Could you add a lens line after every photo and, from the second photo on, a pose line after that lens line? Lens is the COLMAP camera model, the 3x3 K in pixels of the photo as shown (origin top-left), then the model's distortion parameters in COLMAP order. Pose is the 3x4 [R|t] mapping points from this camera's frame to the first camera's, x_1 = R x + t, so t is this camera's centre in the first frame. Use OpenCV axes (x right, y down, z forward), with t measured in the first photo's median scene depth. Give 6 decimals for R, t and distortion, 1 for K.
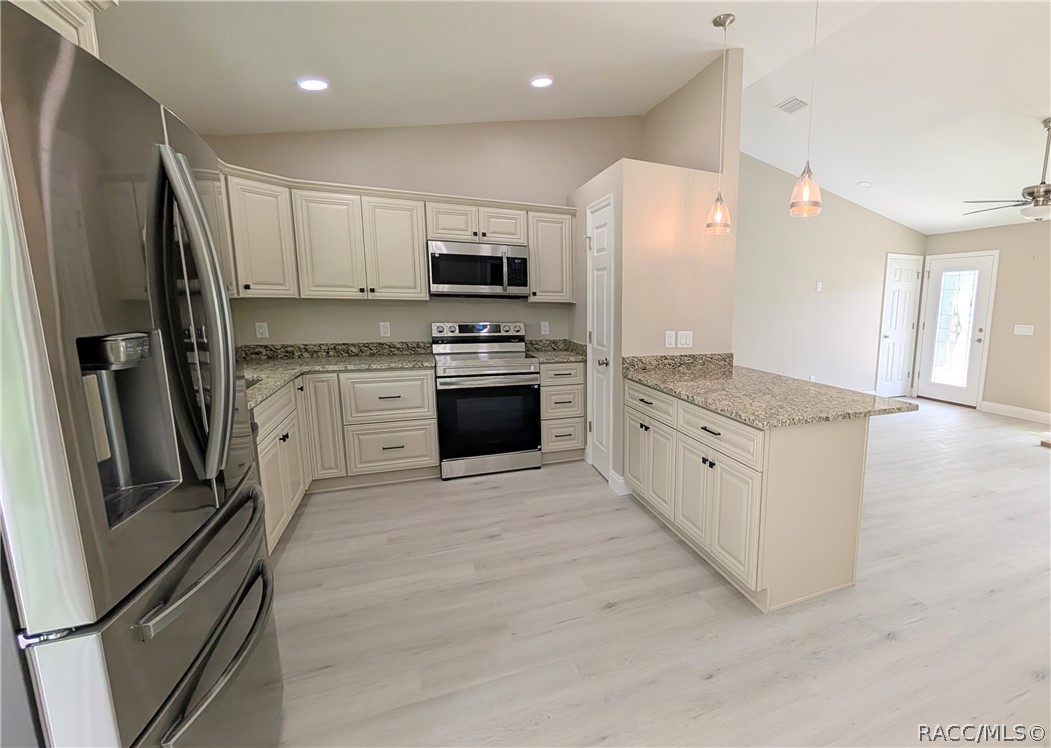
lens RADIAL K [[501.3, 0, 660.3], [0, 501.3, 378.5], [0, 0, 1]] dist [-0.001566, -0.000201]
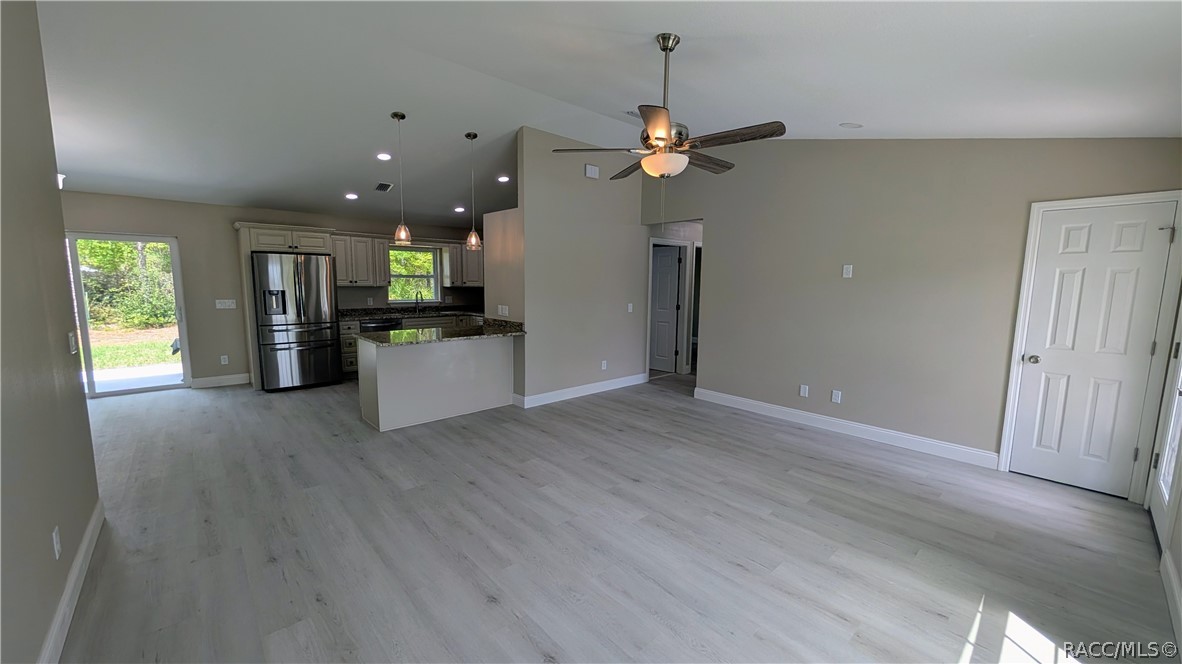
lens RADIAL K [[445.4, 0, 584.7], [0, 445.4, 336.0], [0, 0, 1]] dist [-0.000839, 0.000370]
pose [[0.275802, 0.101840, -0.955804, 1.391813], [-0.156006, 0.985930, 0.060034, -0.113475], [0.948470, 0.132553, 0.287809, 0.757756]]
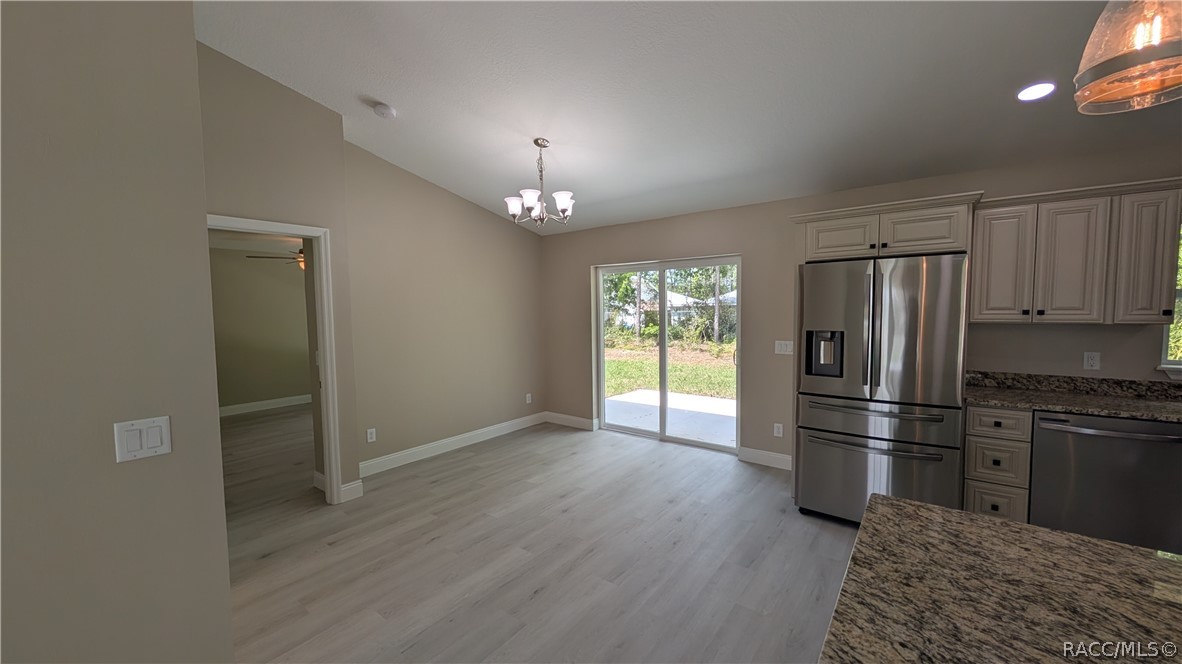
lens RADIAL K [[445.4, 0, 585.1], [0, 445.4, 336.9], [0, 0, 1]] dist [-0.000839, 0.000370]
pose [[-0.897029, 0.022385, -0.441405, 0.459963], [-0.071639, 0.978145, 0.195191, -0.126229], [0.436128, 0.206714, -0.875821, 0.697152]]
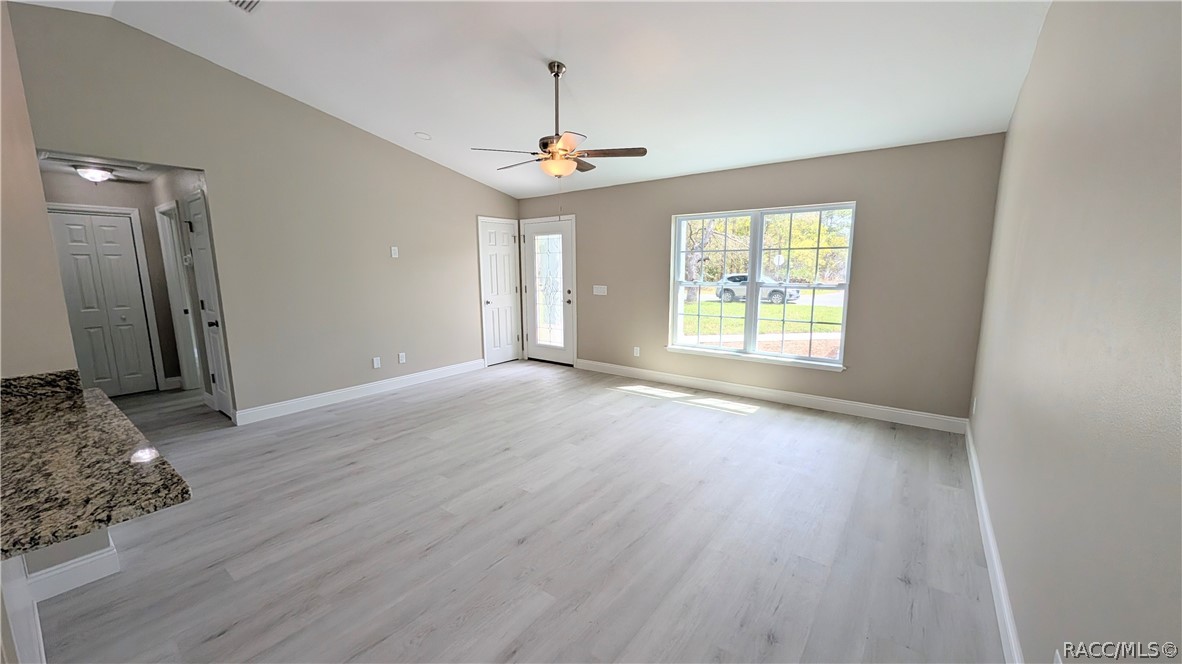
lens RADIAL K [[445.4, 0, 585.8], [0, 445.4, 334.1], [0, 0, 1]] dist [-0.000839, 0.000370]
pose [[0.893062, -0.095357, 0.439712, 0.426984], [0.094665, 0.995230, 0.023561, -0.045324], [-0.439861, 0.020584, 0.897830, 0.260973]]
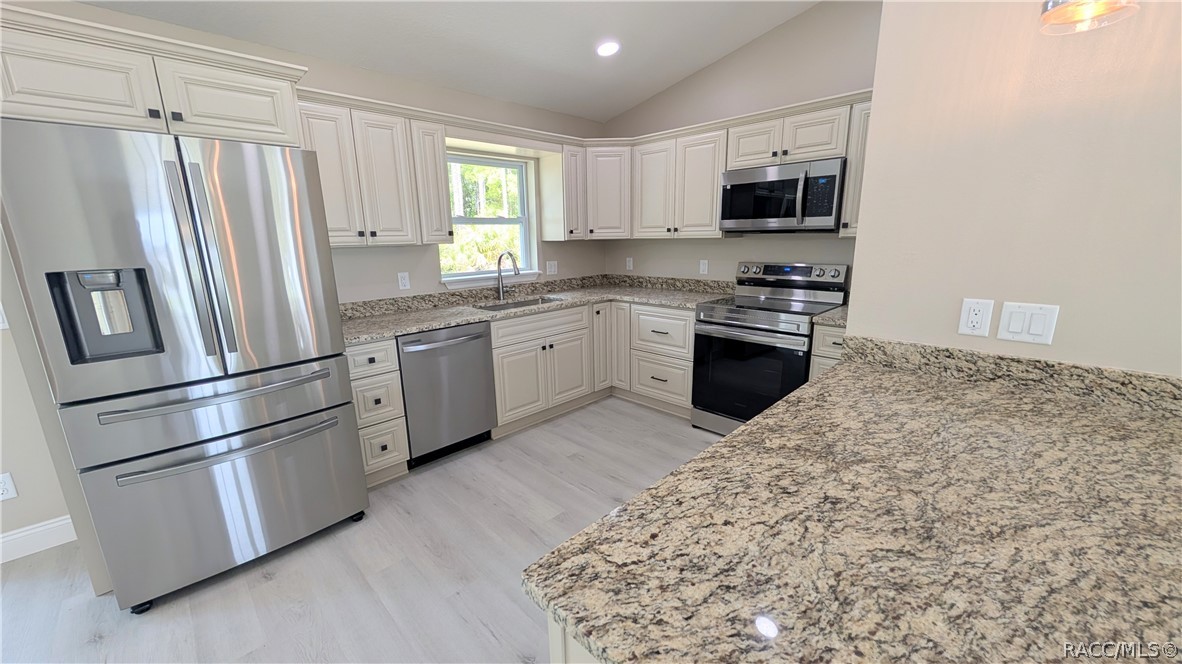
lens RADIAL K [[445.4, 0, 585.8], [0, 445.4, 337.3], [0, 0, 1]] dist [-0.000839, 0.000370]
pose [[0.319999, 0.189049, -0.928365, 0.254563], [-0.122048, 0.979950, 0.157485, -0.071934], [0.939524, 0.062911, 0.336656, 0.476039]]
